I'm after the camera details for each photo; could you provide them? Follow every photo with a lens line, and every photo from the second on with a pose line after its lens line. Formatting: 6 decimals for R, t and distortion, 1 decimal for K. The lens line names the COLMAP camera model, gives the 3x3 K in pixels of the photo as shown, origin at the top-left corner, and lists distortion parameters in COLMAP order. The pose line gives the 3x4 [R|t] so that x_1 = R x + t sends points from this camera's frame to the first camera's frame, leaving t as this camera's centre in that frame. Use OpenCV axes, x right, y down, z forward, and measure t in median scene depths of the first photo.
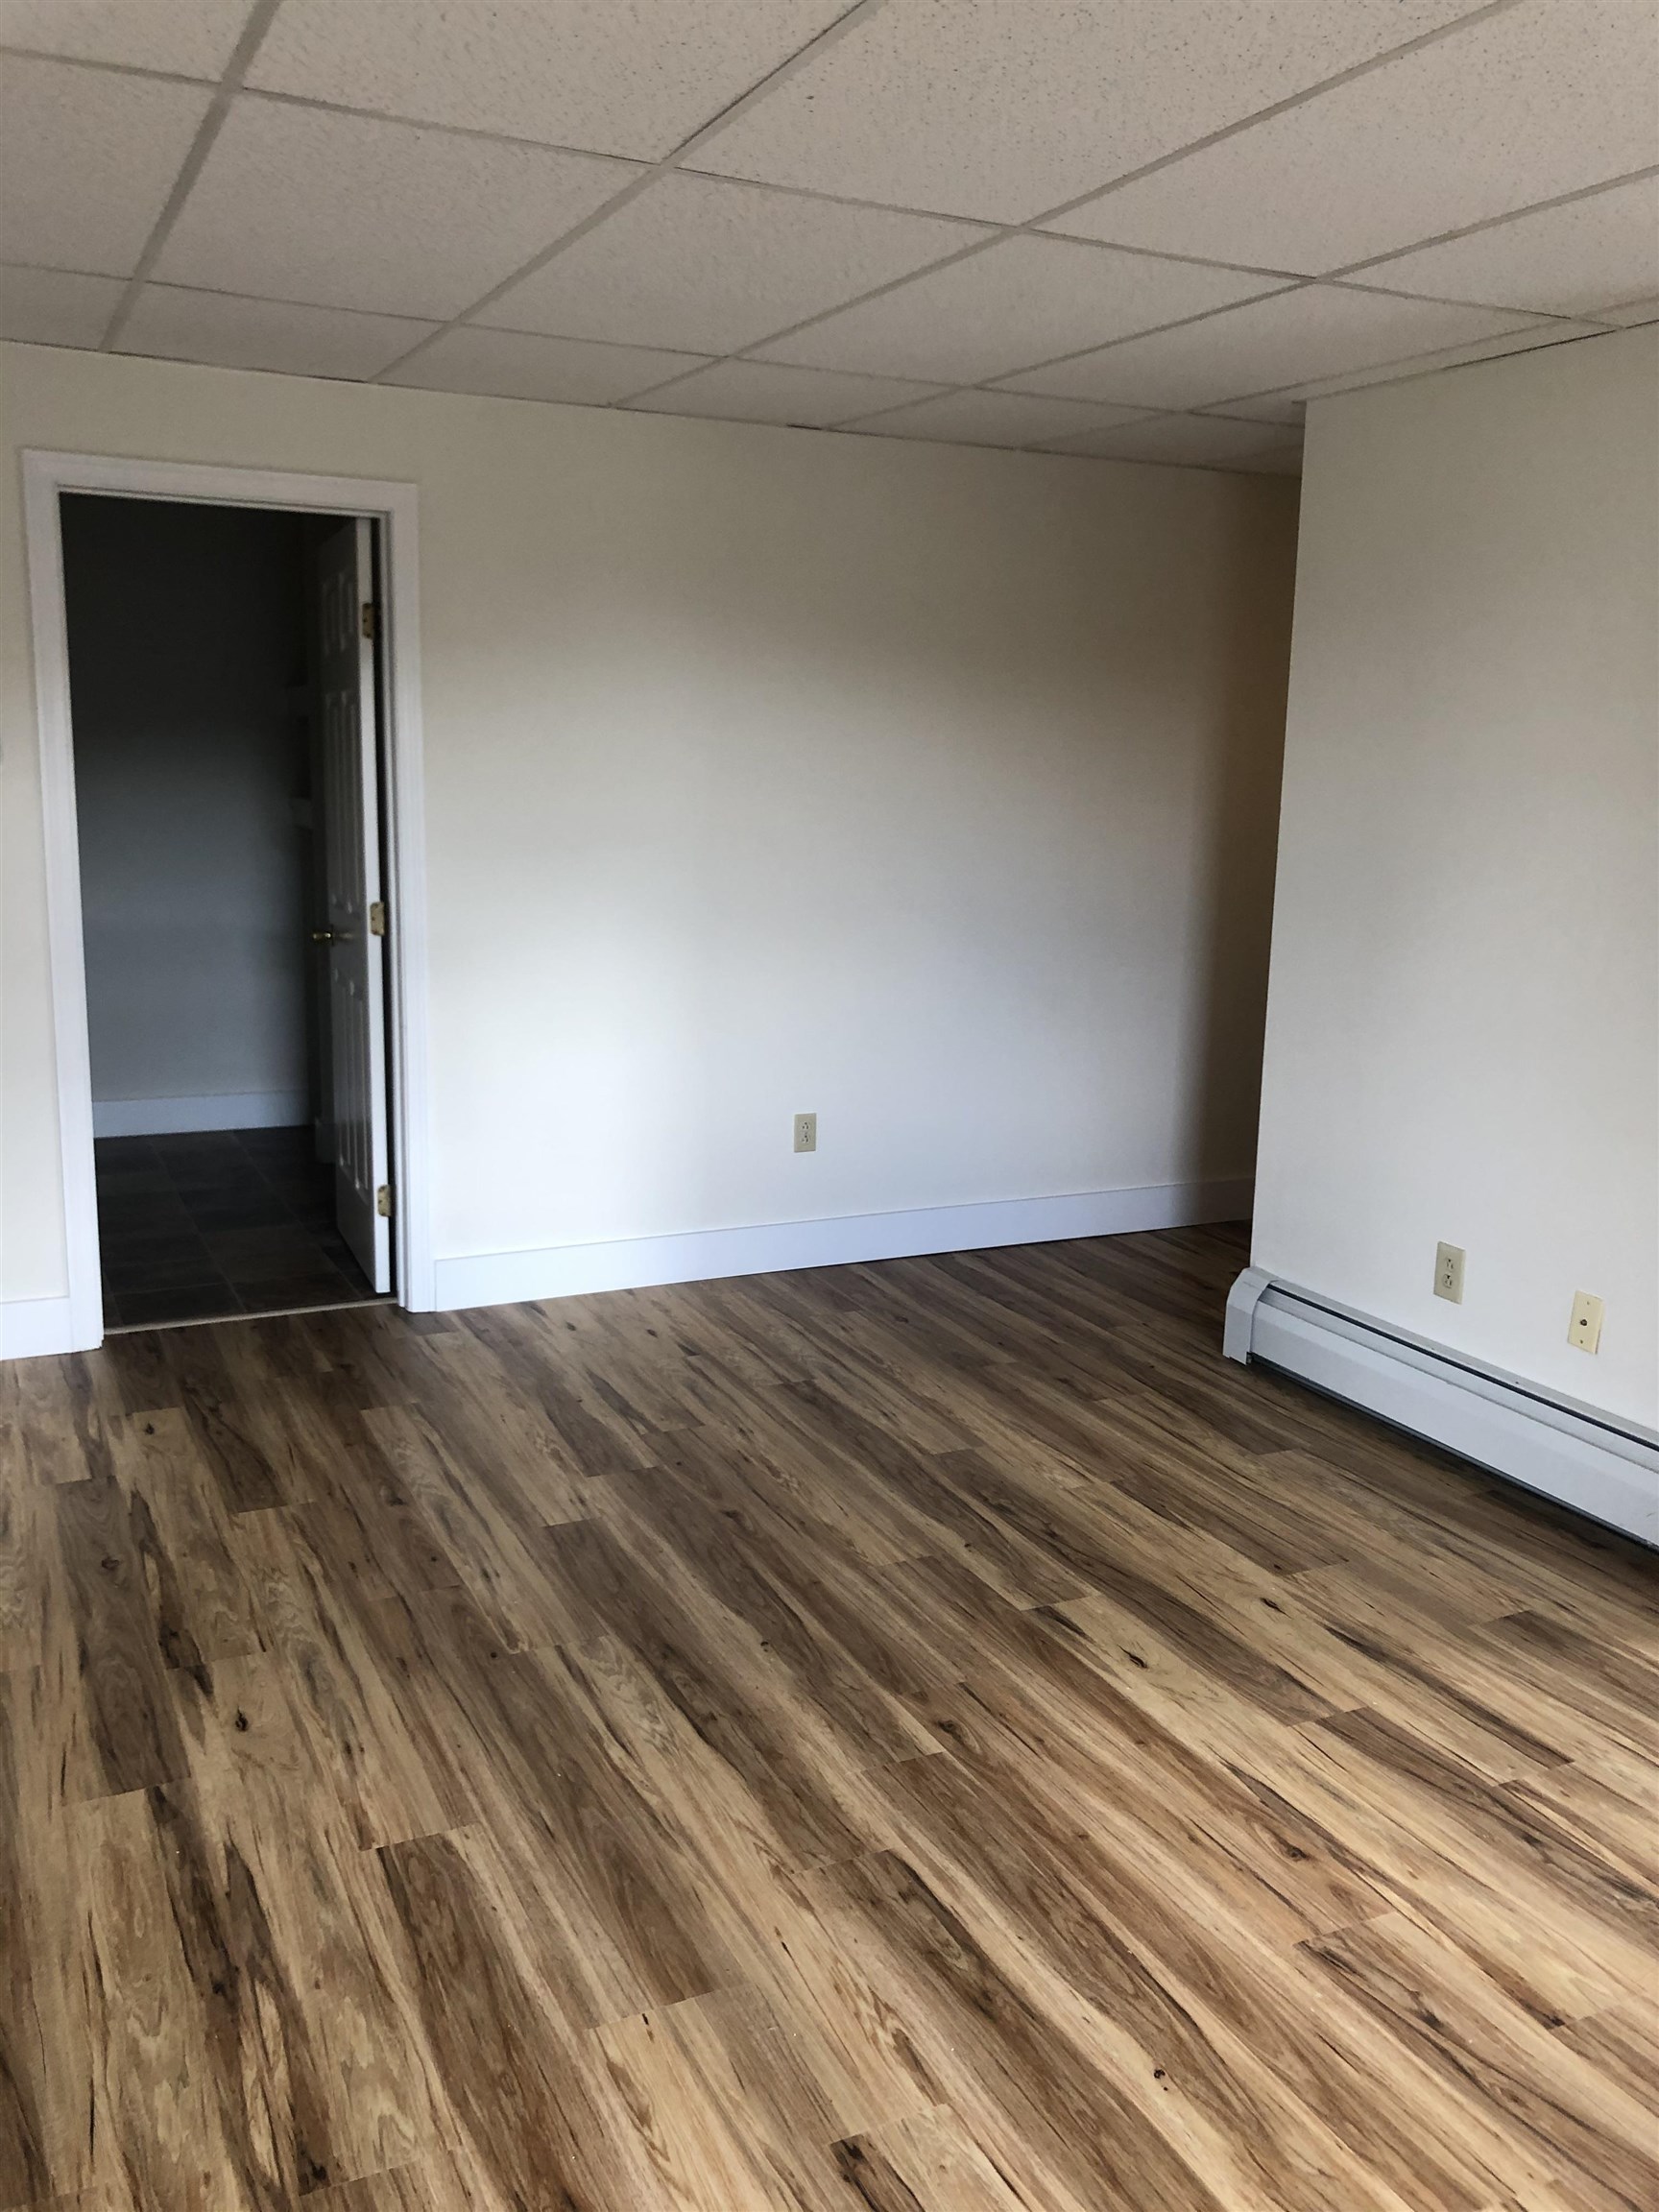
lens RADIAL K [[1832.1, 0, 834.9], [0, 1832.1, 1105.6], [0, 0, 1]] dist [0.033547, 0.005802]
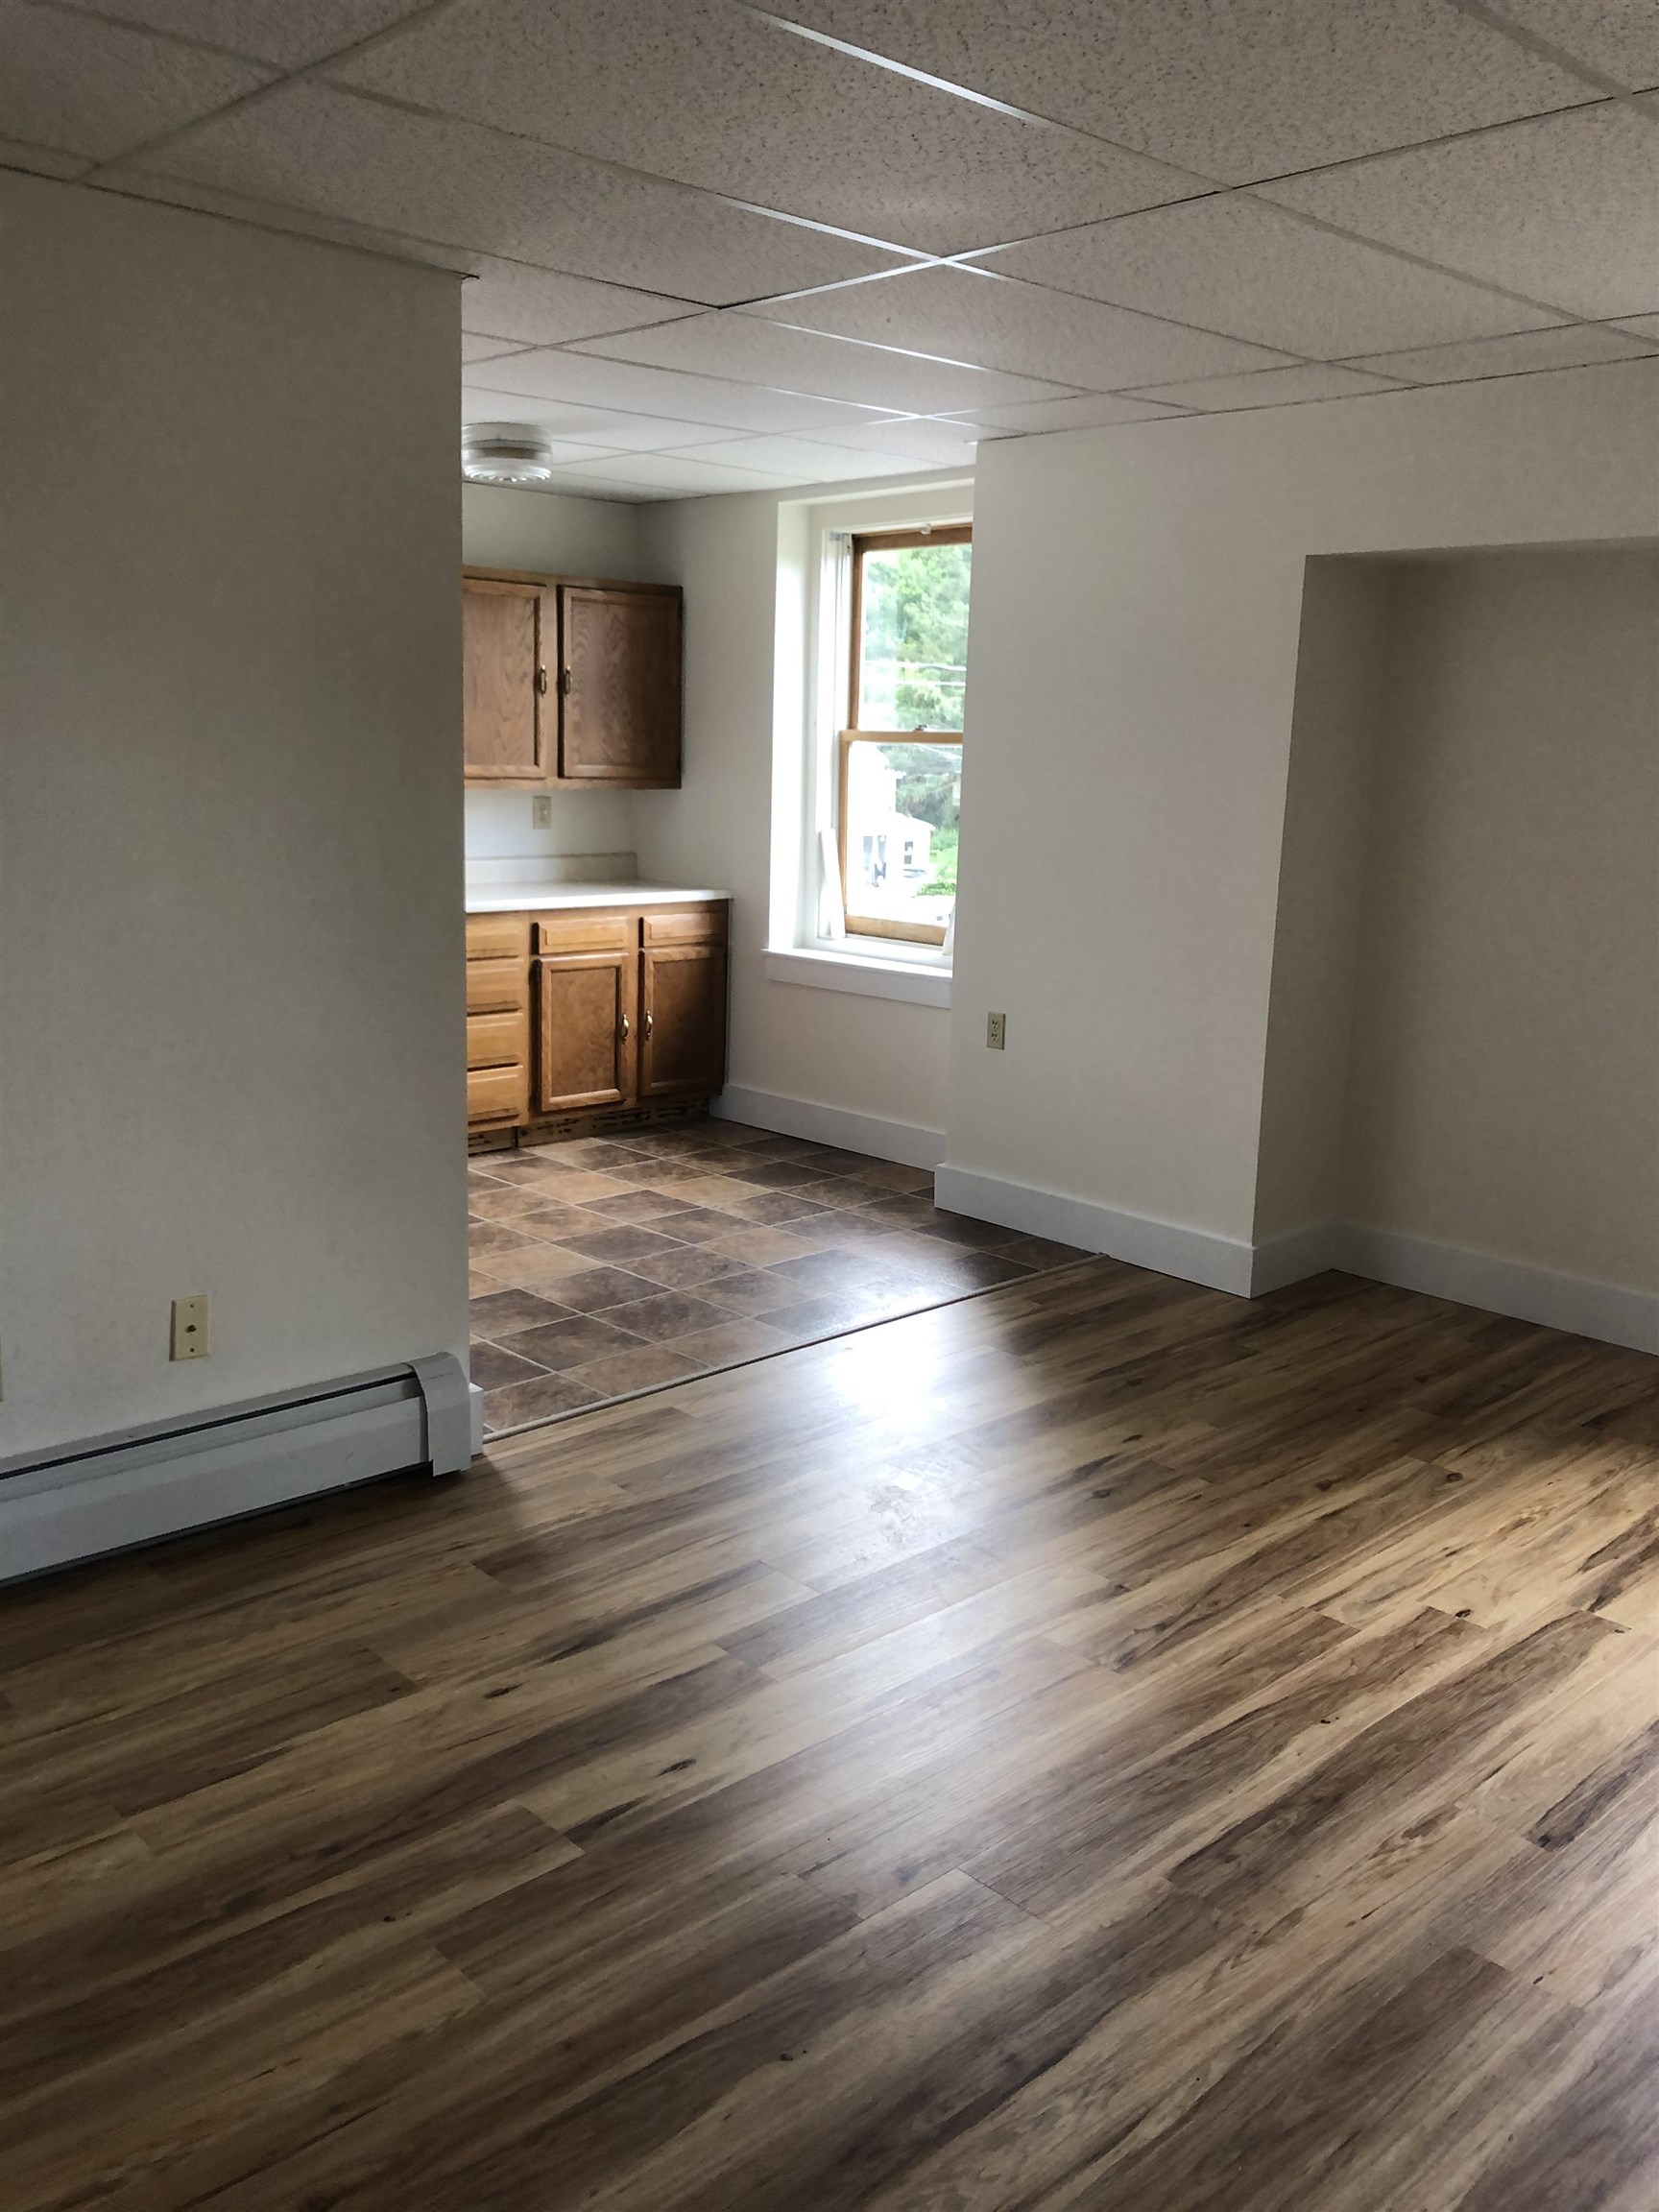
lens RADIAL K [[1832.1, 0, 834.9], [0, 1832.1, 1105.6], [0, 0, 1]] dist [0.033547, 0.005802]
pose [[-0.294399, -0.222922, 0.929320, -0.640239], [0.141526, 0.951523, 0.273082, -0.240495], [-0.945145, 0.211918, -0.248578, 1.152418]]
